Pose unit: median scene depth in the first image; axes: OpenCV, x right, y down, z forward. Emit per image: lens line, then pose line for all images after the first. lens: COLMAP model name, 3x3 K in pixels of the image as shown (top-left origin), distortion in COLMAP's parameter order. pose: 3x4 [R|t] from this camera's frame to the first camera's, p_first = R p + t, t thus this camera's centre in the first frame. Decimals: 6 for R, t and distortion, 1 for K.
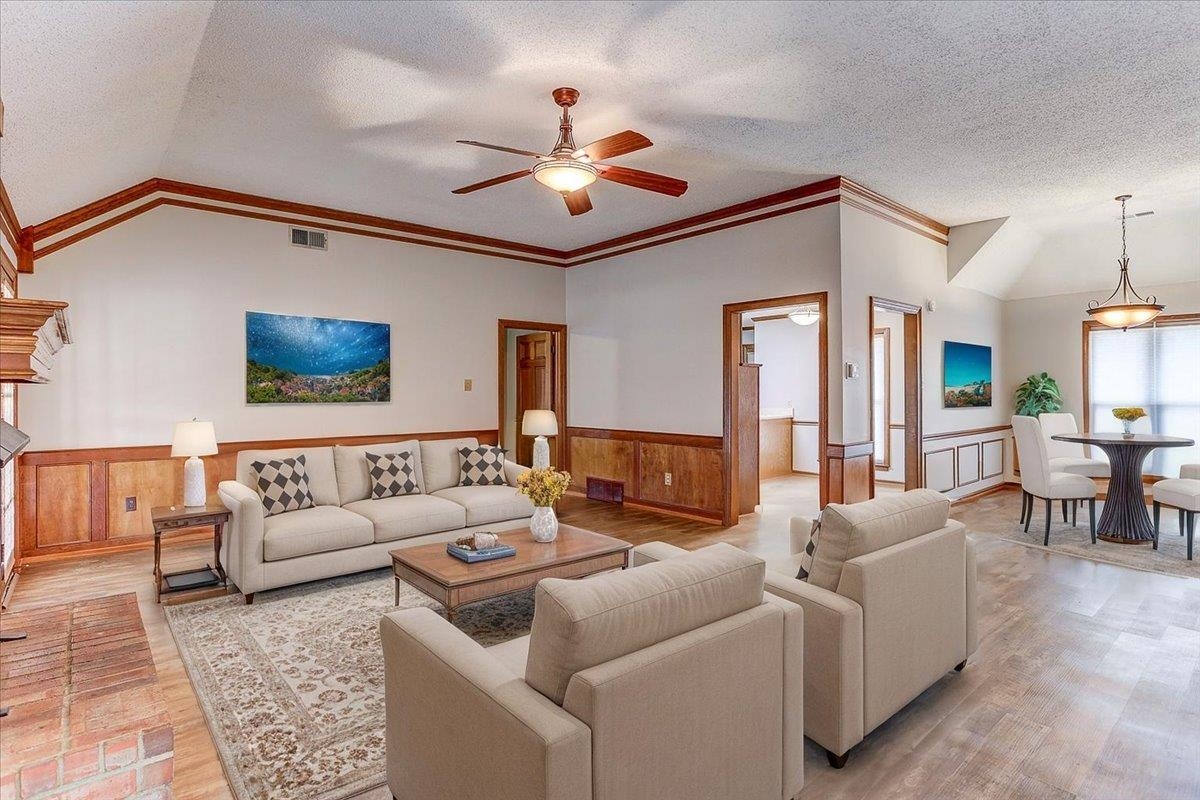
lens RADIAL K [[598.2, 0, 602.5], [0, 598.2, 388.5], [0, 0, 1]] dist [-0.050589, 0.022891]
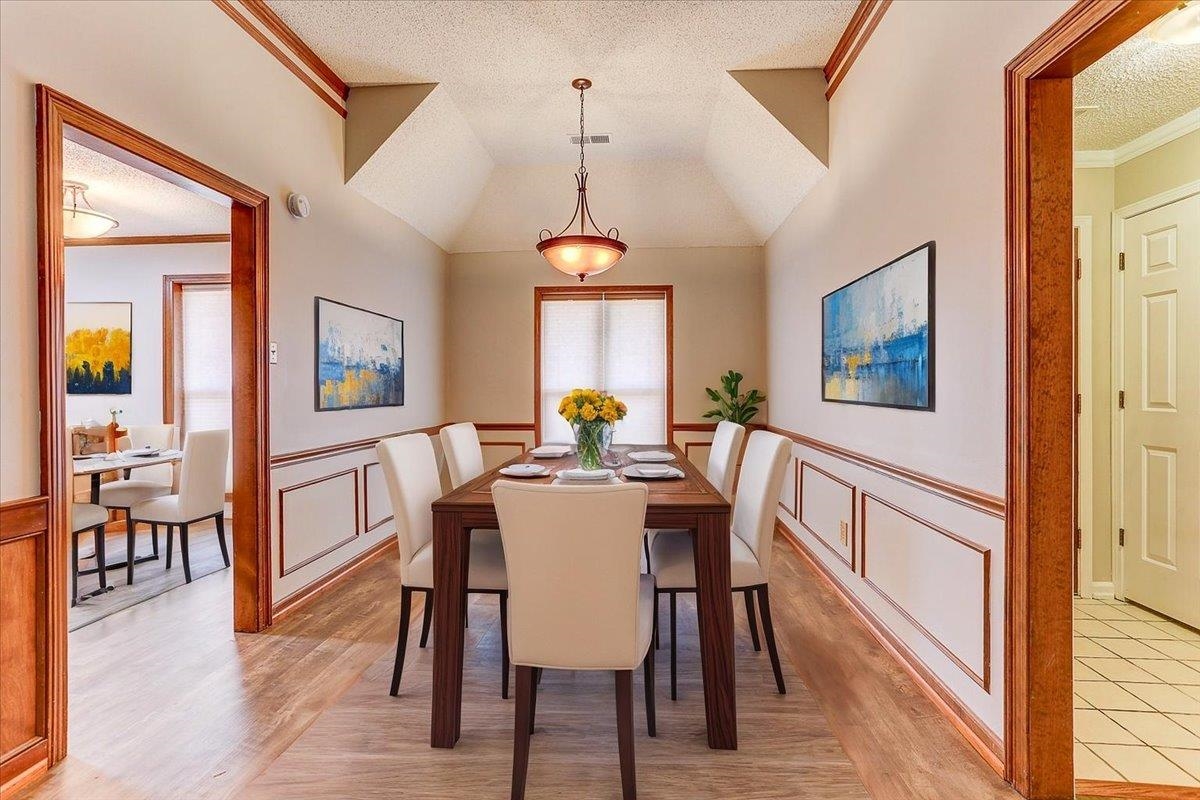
lens RADIAL K [[587.0, 0, 589.1], [0, 587.0, 400.6], [0, 0, 1]] dist [-0.058369, 0.033244]
pose [[0.717361, -0.016305, 0.696511, 0.376740], [-0.001017, 0.999701, 0.024450, 0.018702], [-0.696701, -0.018248, 0.717130, 0.444795]]
